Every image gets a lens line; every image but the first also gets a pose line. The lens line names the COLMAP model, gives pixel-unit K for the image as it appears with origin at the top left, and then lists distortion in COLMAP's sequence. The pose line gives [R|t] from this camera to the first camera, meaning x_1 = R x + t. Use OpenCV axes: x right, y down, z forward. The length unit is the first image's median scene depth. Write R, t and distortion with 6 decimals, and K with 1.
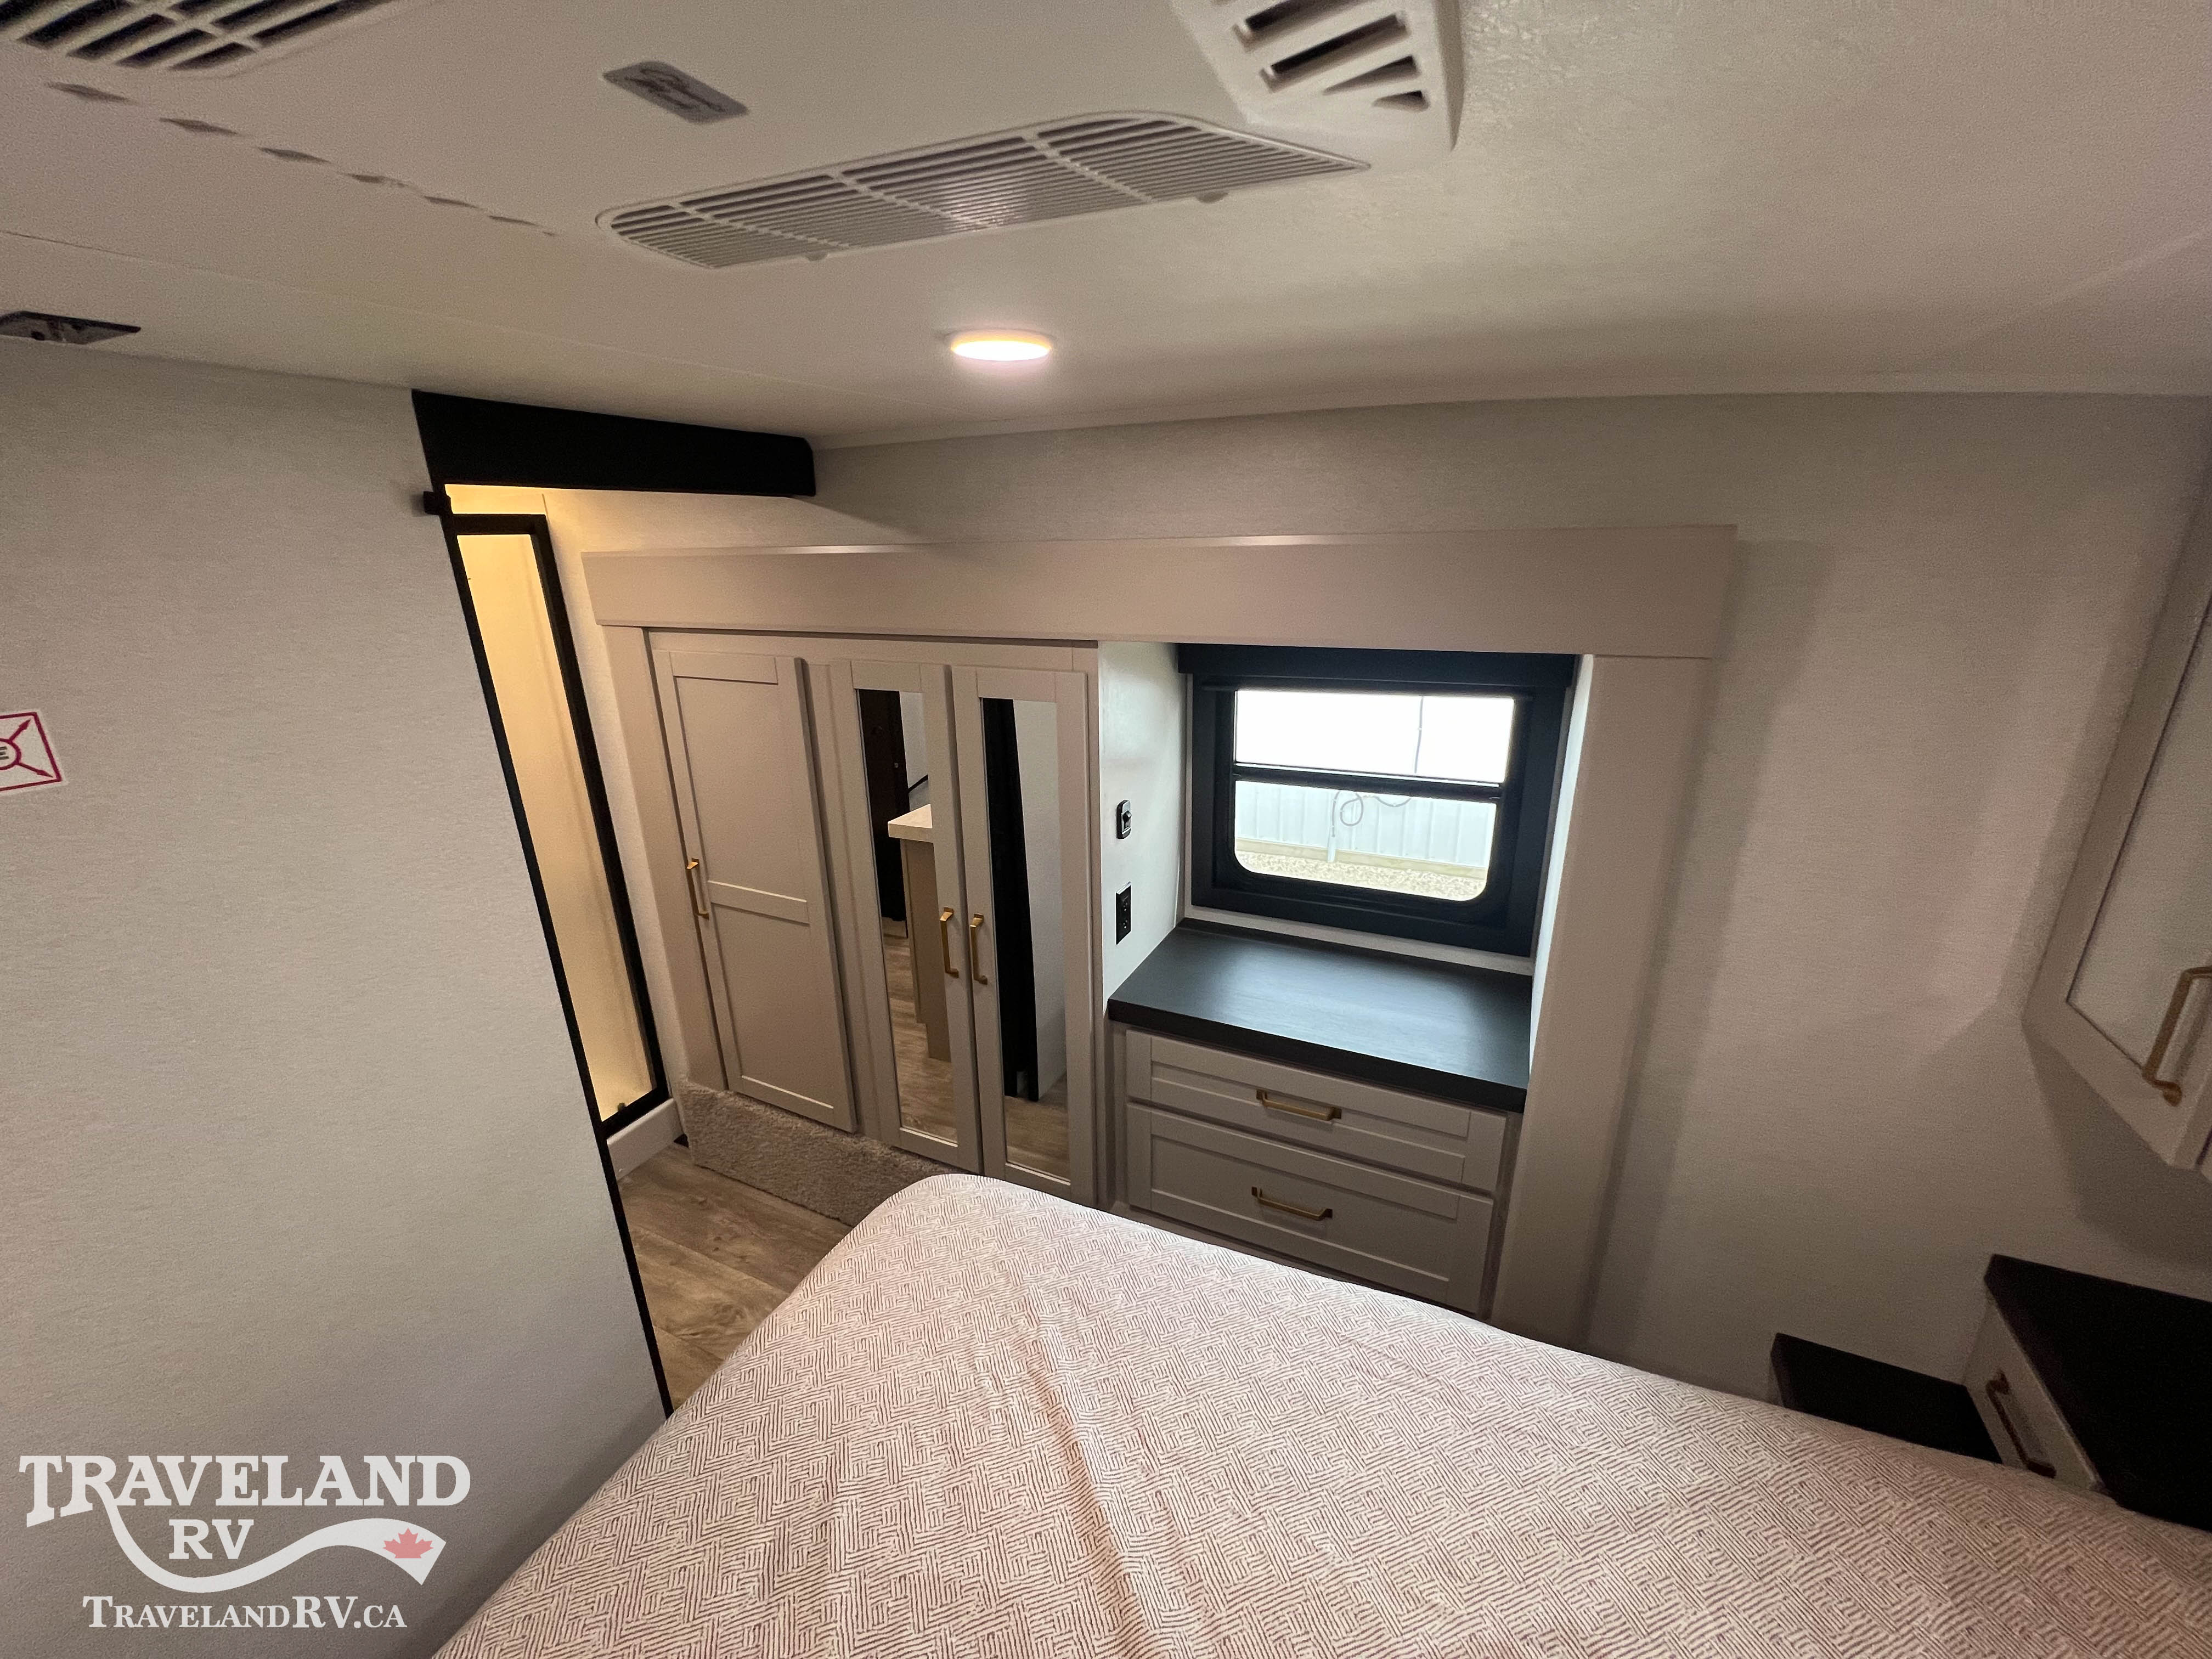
lens RADIAL K [[894.5, 0, 1116.1], [0, 894.5, 828.2], [0, 0, 1]] dist [-0.001551, 0.000036]
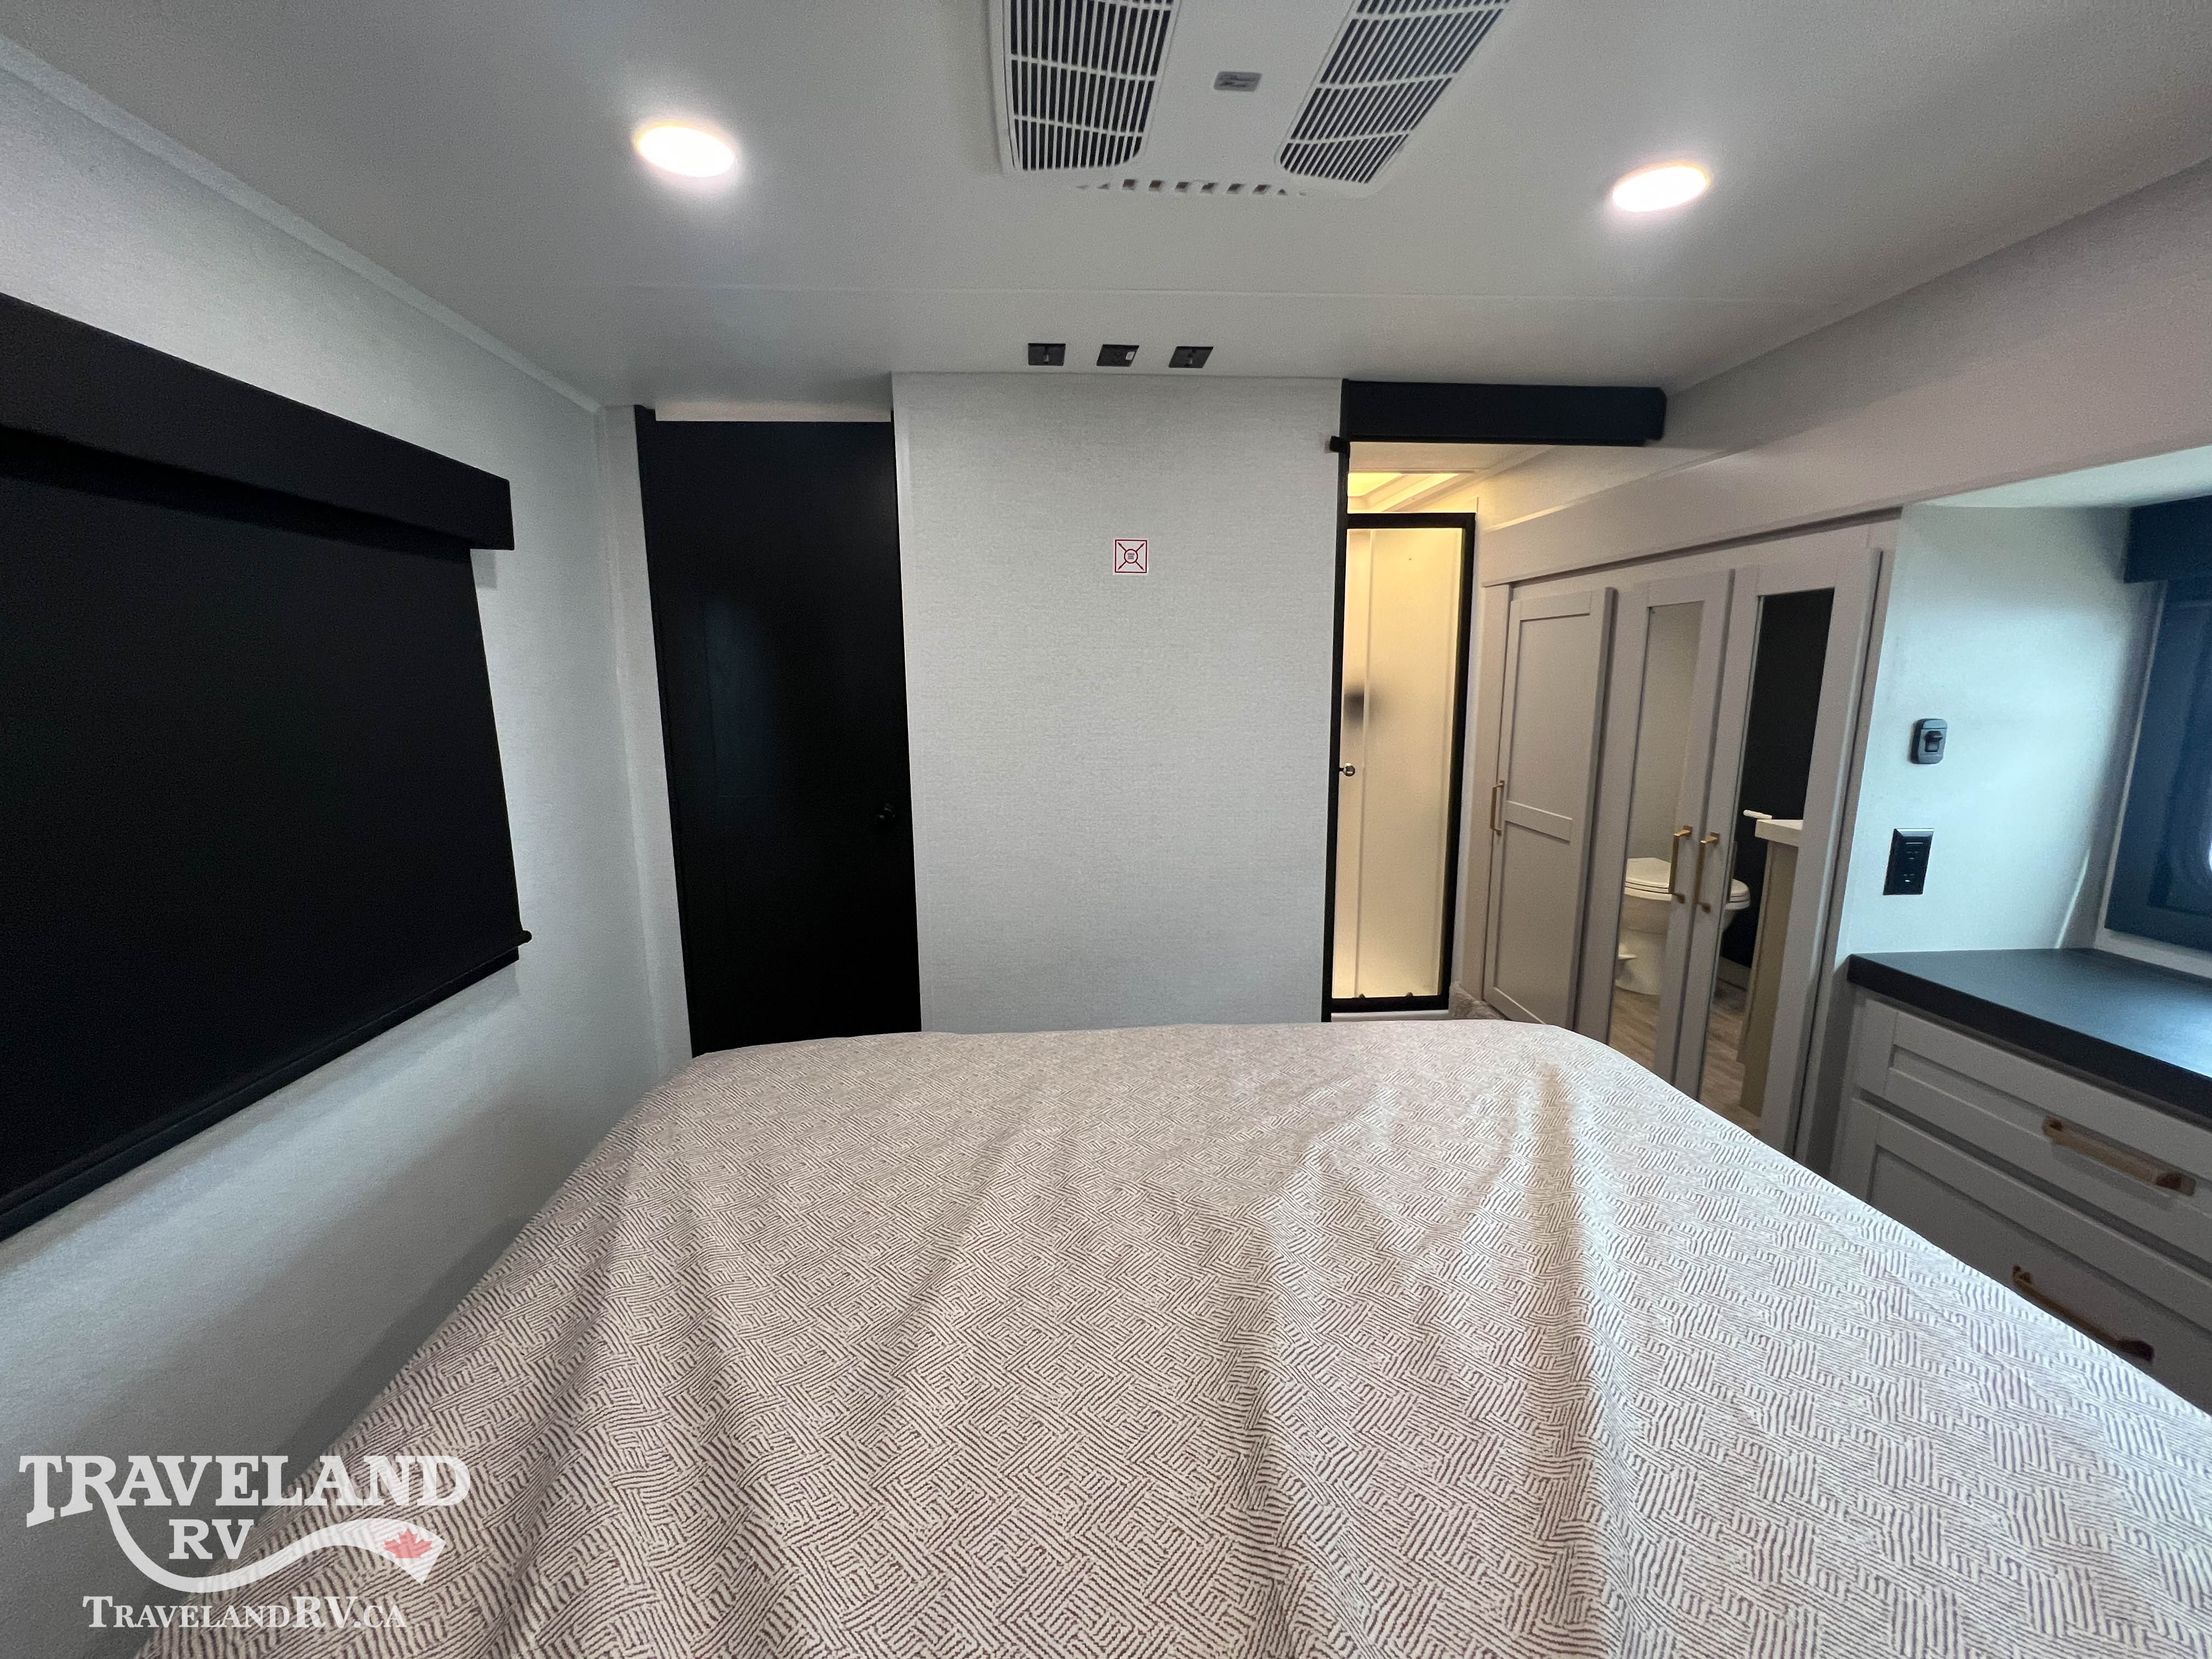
lens RADIAL K [[888.8, 0, 1095.7], [0, 888.8, 829.1], [0, 0, 1]] dist [-0.001604, 0.000156]
pose [[0.479282, 0.164113, -0.862181, 0.345357], [-0.271937, 0.961786, 0.031904, 0.241537], [0.834469, 0.219167, 0.505595, -0.030557]]
